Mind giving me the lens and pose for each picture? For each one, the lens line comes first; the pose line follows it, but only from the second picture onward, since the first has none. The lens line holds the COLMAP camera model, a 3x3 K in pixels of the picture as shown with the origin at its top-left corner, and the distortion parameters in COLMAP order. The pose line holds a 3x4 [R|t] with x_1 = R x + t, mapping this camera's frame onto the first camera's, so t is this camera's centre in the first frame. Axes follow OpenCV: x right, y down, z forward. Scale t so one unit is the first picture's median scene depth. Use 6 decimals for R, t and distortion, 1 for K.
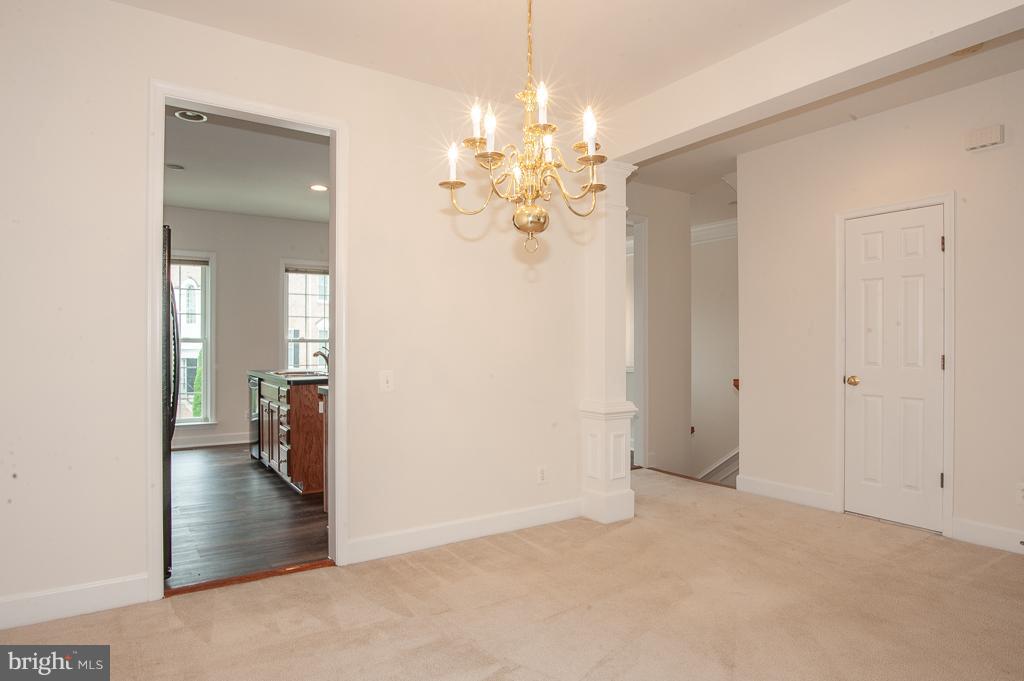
lens RADIAL K [[599.0, 0, 509.8], [0, 599.0, 346.2], [0, 0, 1]] dist [-0.010051, 0.002232]
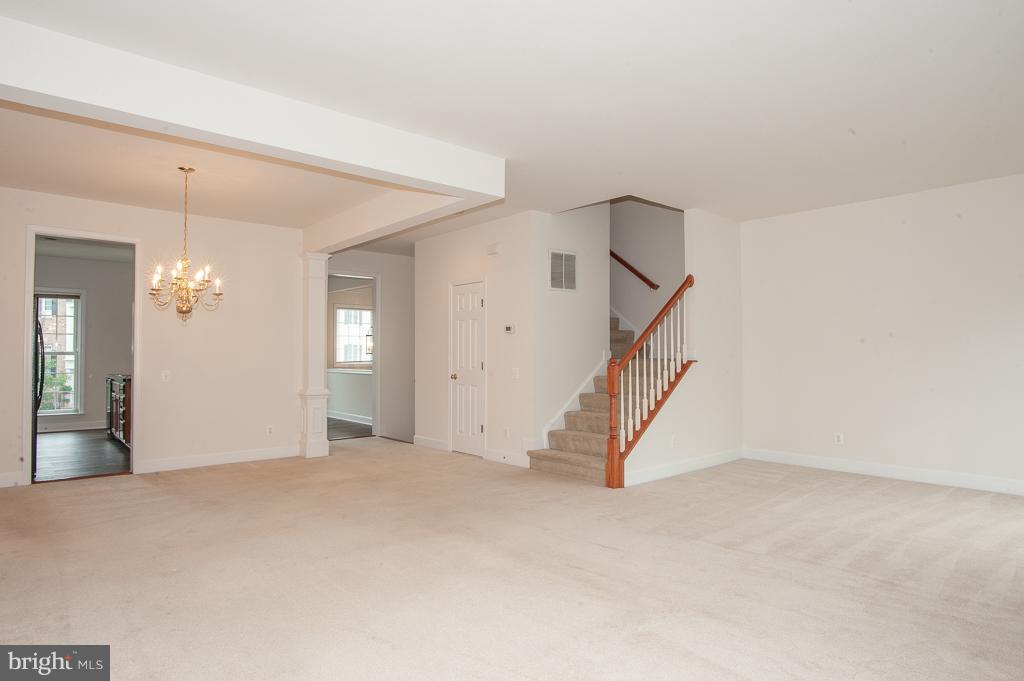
lens RADIAL K [[599.0, 0, 509.8], [0, 599.0, 346.2], [0, 0, 1]] dist [-0.010051, 0.002232]
pose [[0.992760, 0.001022, 0.120115, 0.444039], [0.001182, 0.999832, -0.018279, 0.000216], [-0.120113, 0.018288, 0.992592, -0.680007]]
